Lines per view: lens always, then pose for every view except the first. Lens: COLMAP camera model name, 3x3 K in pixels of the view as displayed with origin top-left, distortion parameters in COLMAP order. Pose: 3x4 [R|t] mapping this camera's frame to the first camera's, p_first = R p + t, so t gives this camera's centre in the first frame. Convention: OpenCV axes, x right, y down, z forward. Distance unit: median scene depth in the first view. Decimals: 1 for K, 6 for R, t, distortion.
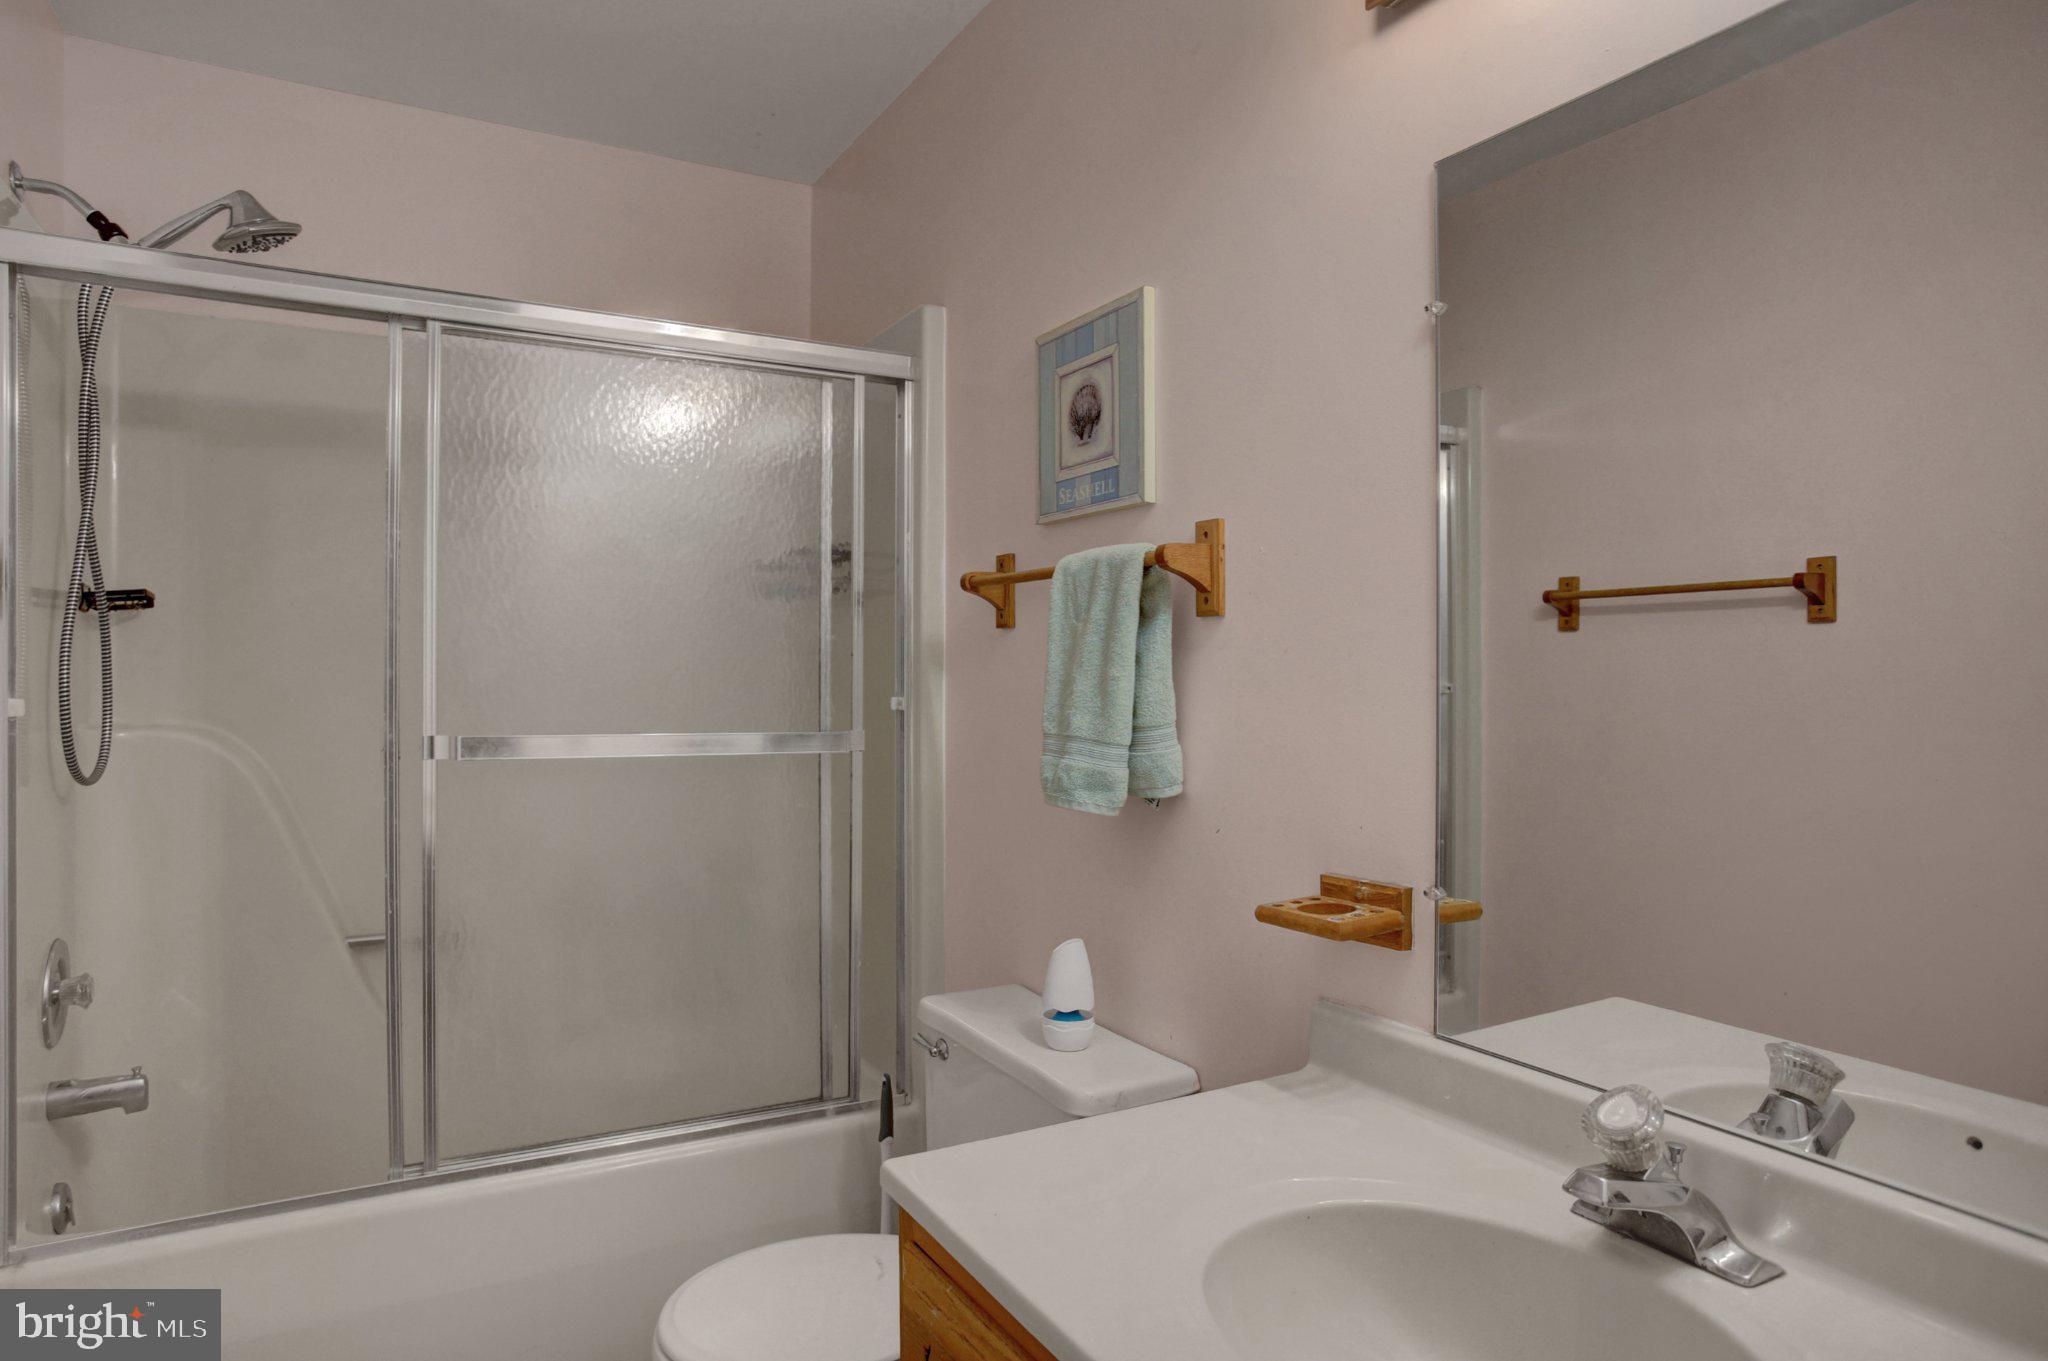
lens RADIAL K [[1181.8, 0, 1011.3], [0, 1181.8, 674.8], [0, 0, 1]] dist [-0.056442, 0.029241]
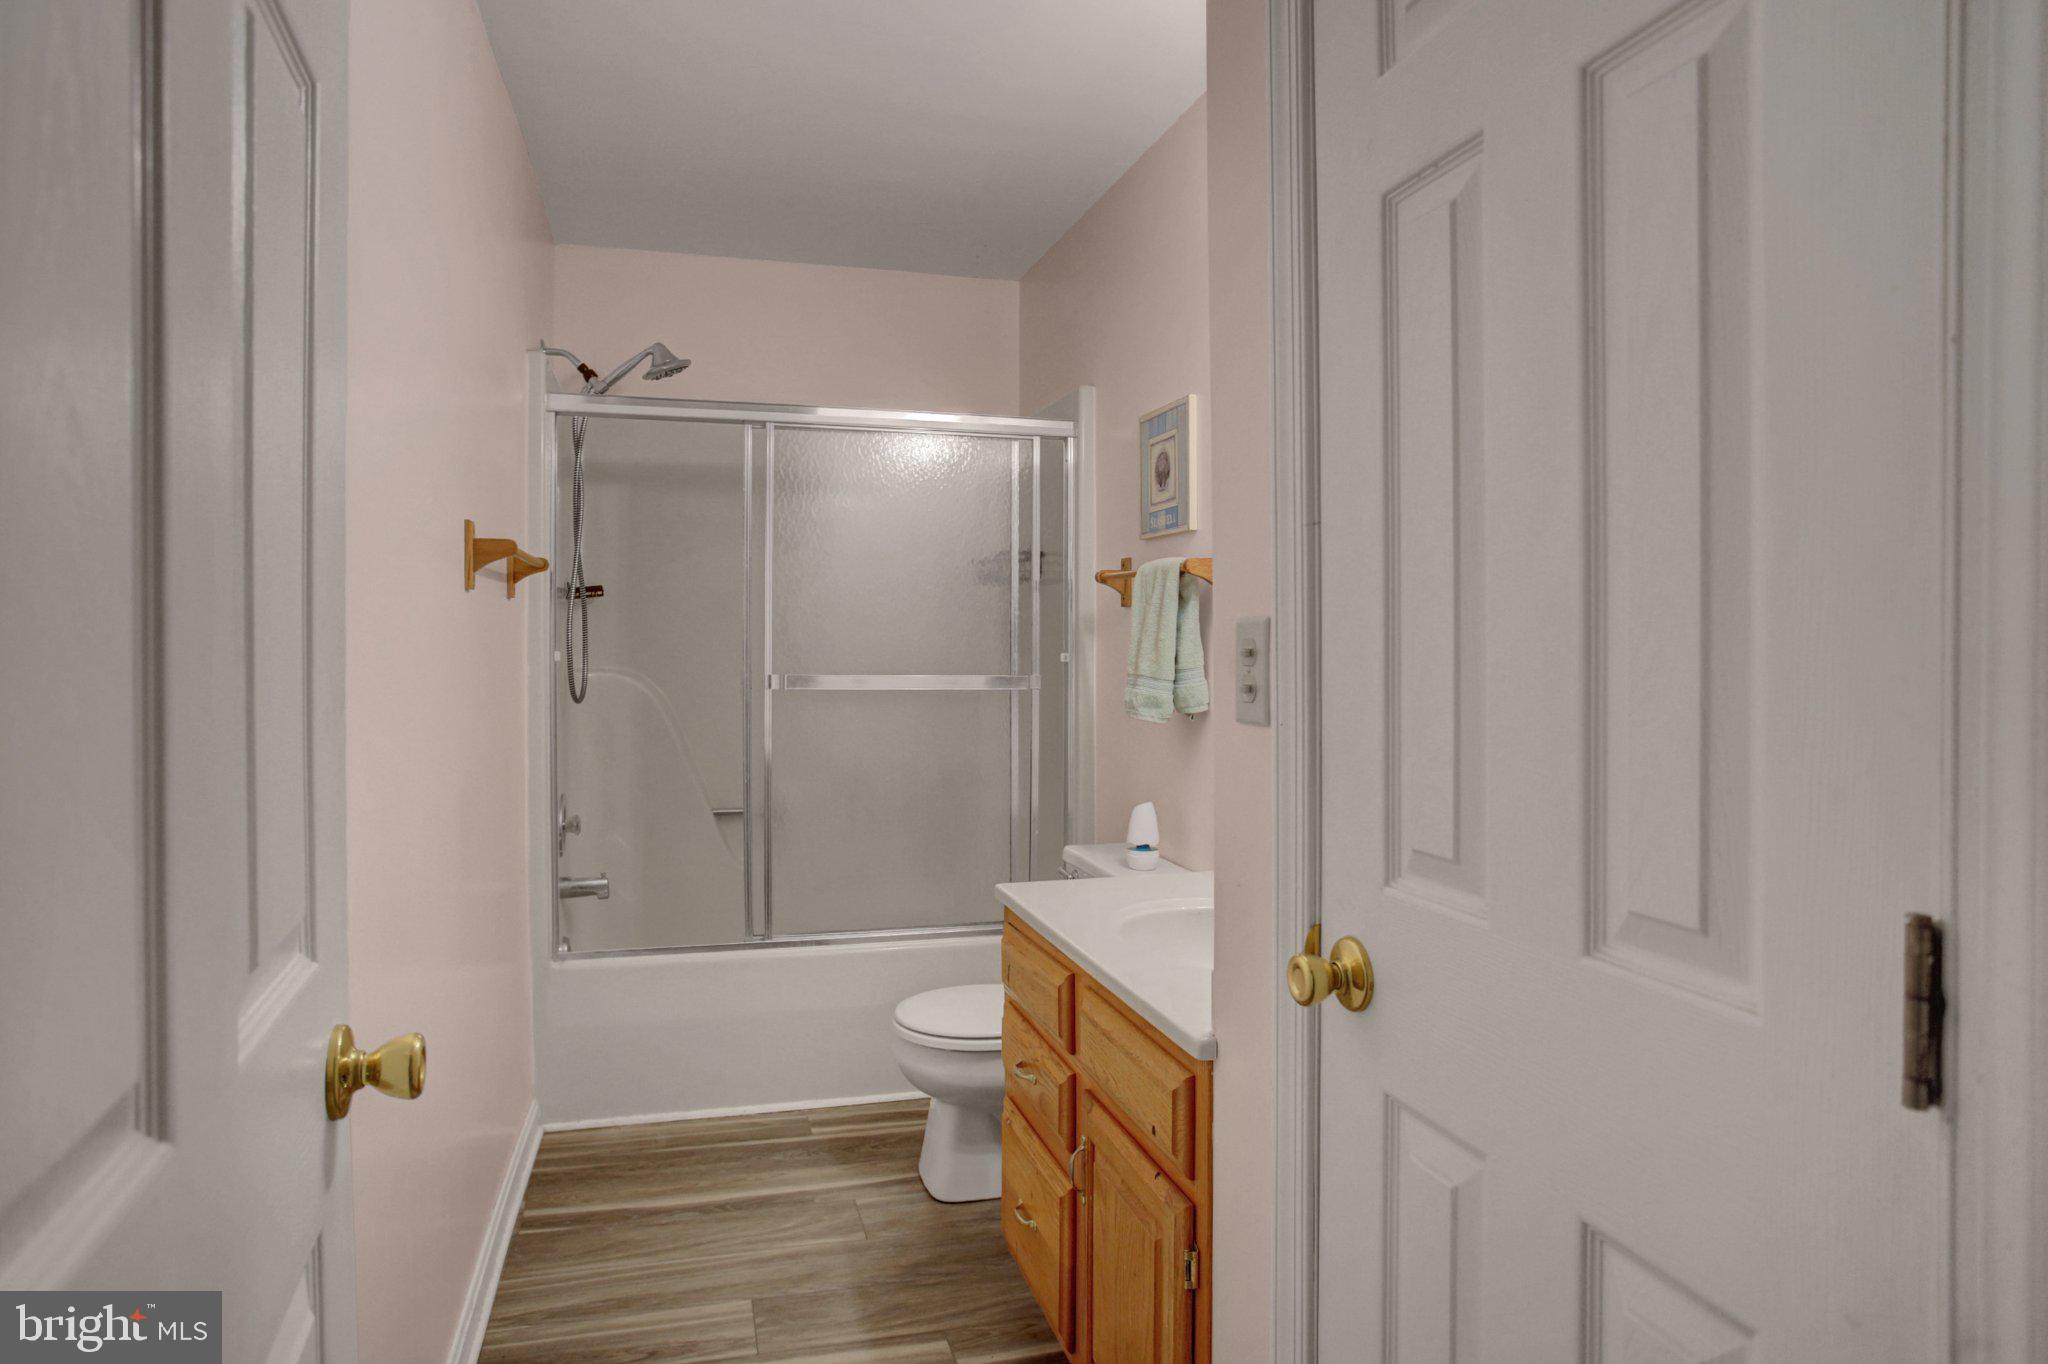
lens RADIAL K [[1181.8, 0, 1035.4], [0, 1181.8, 672.7], [0, 0, 1]] dist [-0.056442, 0.029241]
pose [[0.977690, 0.007777, -0.209910, 0.218765], [-0.001868, 0.999597, 0.028333, 0.002105], [0.210046, -0.027309, 0.977310, -0.546668]]
